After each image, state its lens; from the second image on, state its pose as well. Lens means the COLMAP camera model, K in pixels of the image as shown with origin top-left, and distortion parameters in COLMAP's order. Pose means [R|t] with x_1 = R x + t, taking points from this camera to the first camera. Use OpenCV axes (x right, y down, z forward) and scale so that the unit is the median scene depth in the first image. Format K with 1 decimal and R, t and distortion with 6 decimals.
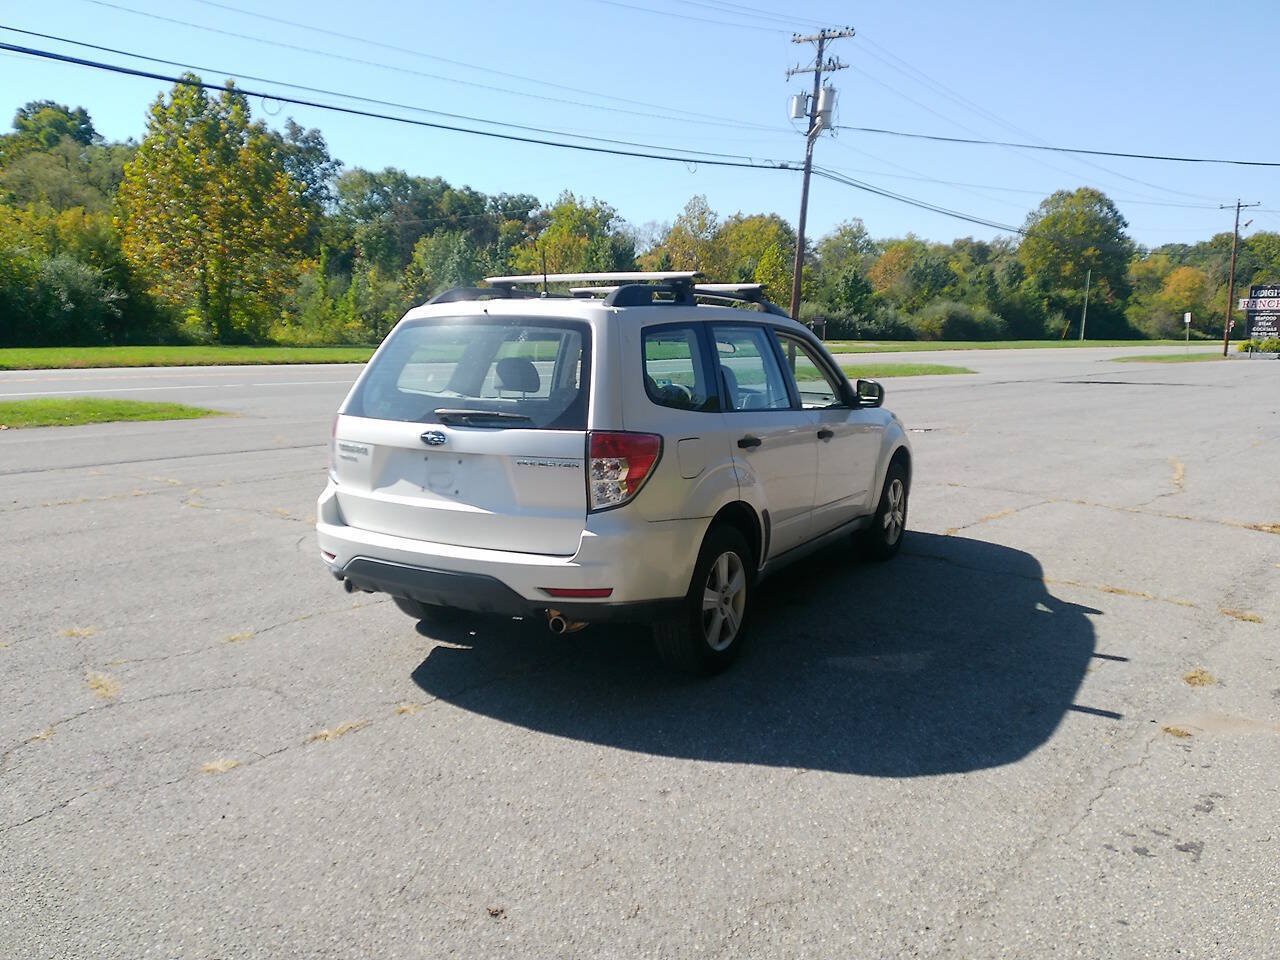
lens RADIAL K [[987.7, 0, 637.0], [0, 987.7, 485.0], [0, 0, 1]] dist [0.064492, -0.075897]
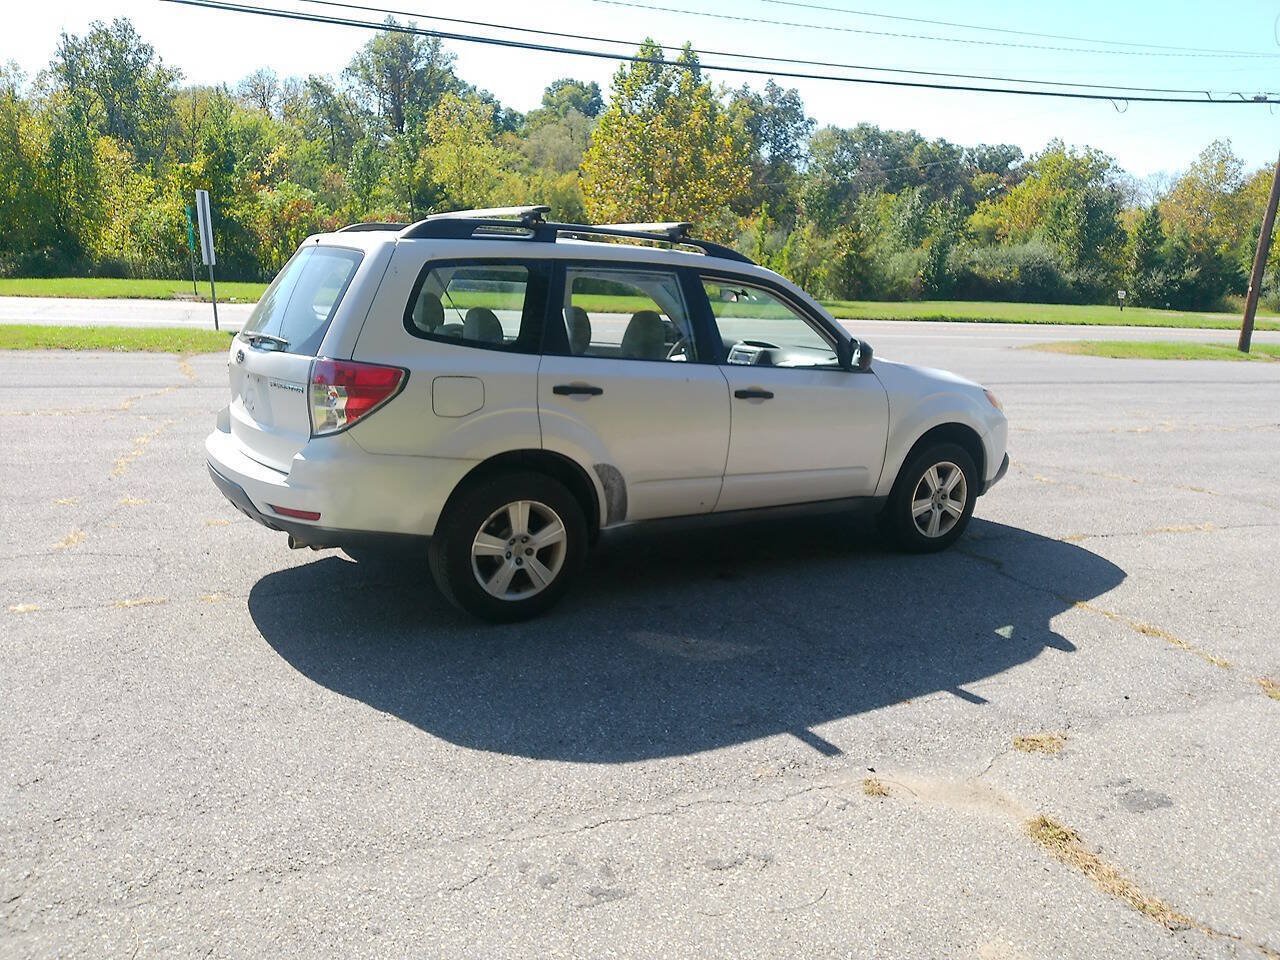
lens RADIAL K [[983.7, 0, 640.0], [0, 983.7, 480.0], [0, 0, 1]] dist [0.053092, -0.083346]
pose [[0.890049, 0.116603, -0.440700, 0.089153], [-0.100557, 0.993139, 0.059685, -0.002985], [0.444636, -0.008807, 0.895668, 0.027871]]
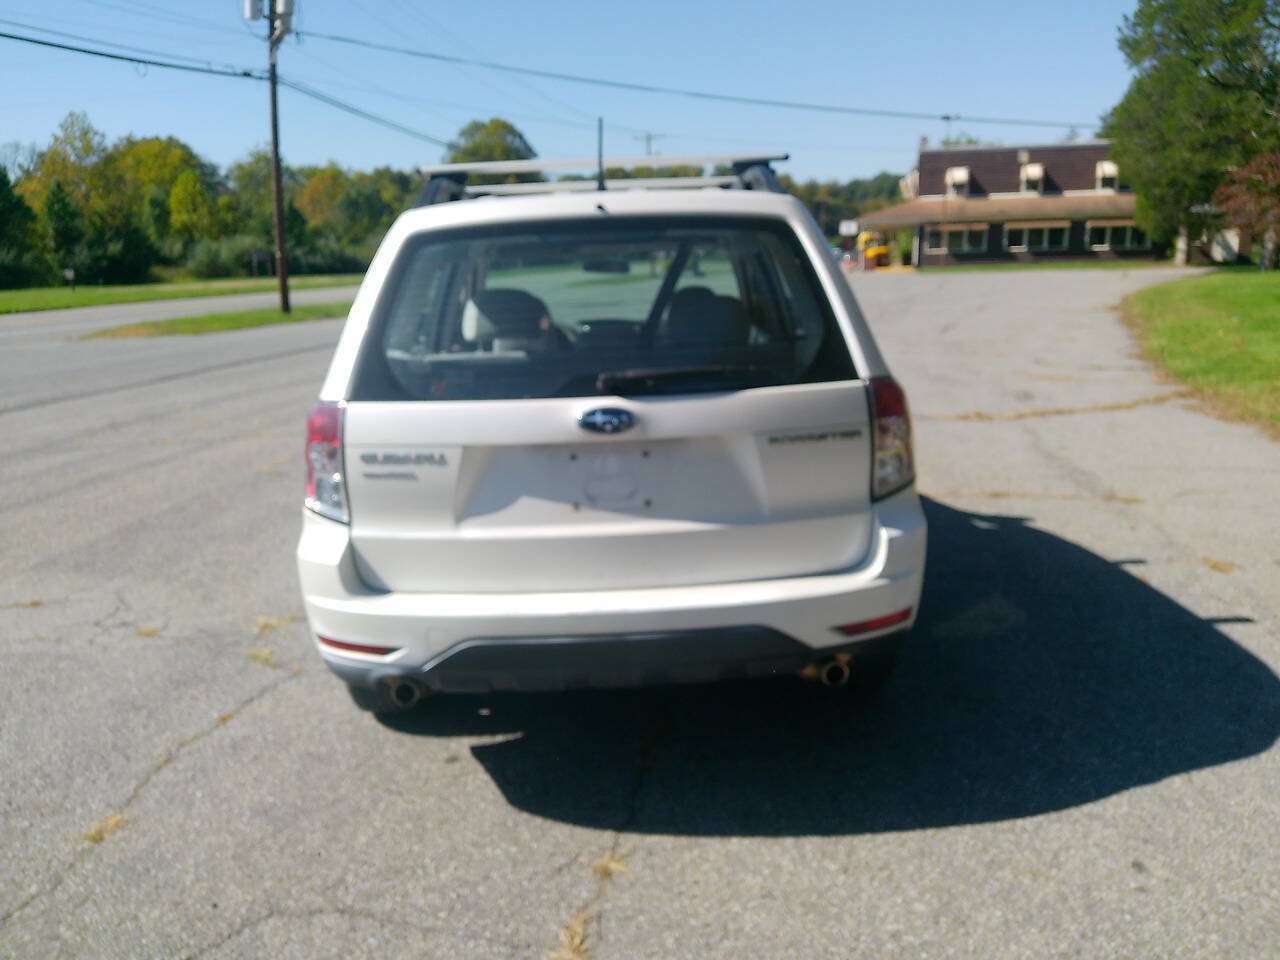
lens RADIAL K [[1004.8, 0, 641.5], [0, 1004.8, 478.5], [0, 0, 1]] dist [0.055825, -0.100306]
pose [[0.844707, -0.152883, 0.512930, -0.066387], [0.124385, 0.988172, 0.089692, -0.008511], [-0.520576, -0.011962, 0.853732, 0.061751]]
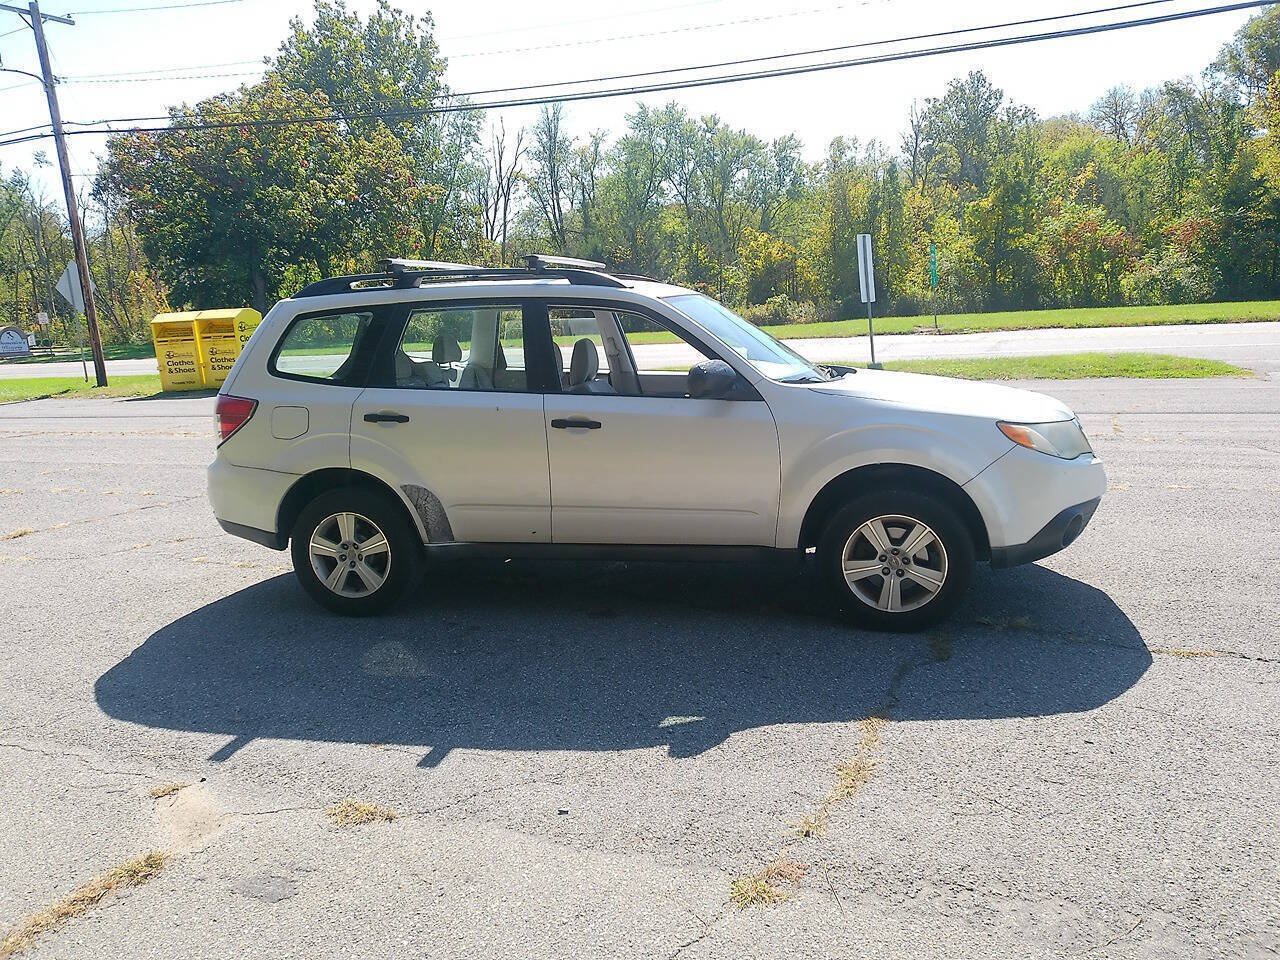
lens RADIAL K [[983.7, 0, 640.0], [0, 983.7, 480.0], [0, 0, 1]] dist [0.053092, -0.083346]
pose [[0.280193, 0.139668, -0.949729, 0.181467], [-0.093827, 0.988606, 0.117704, -0.019175], [0.955347, 0.056130, 0.290106, 0.144380]]
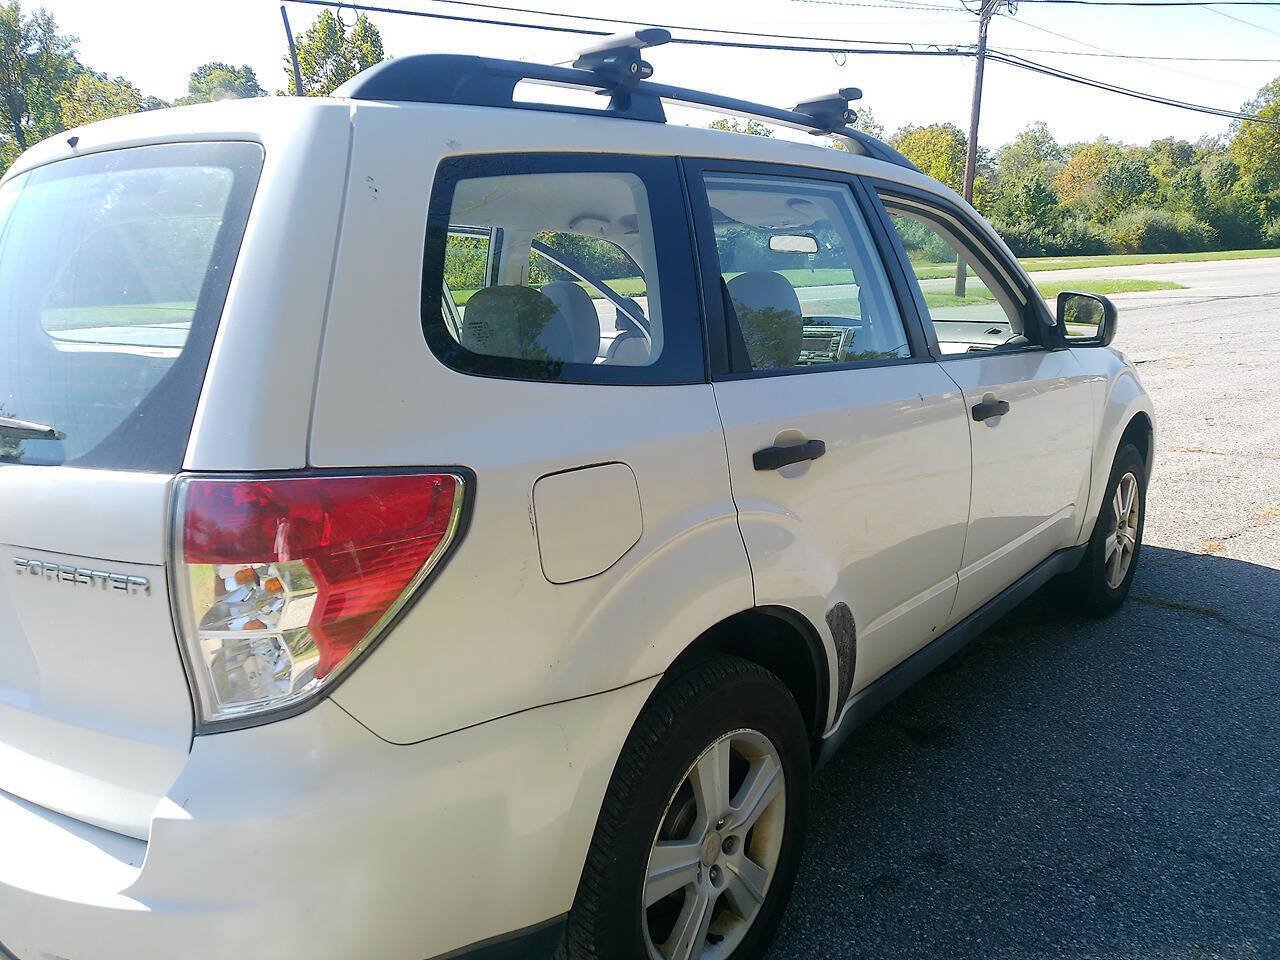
lens RADIAL K [[987.0, 0, 620.6], [0, 987.0, 480.7], [0, 0, 1]] dist [-0.000535, -0.000437]
pose [[0.983562, -0.005780, -0.180477, 0.017922], [0.017048, 0.997995, 0.060949, -0.008652], [0.179763, -0.063024, 0.981689, 0.088902]]
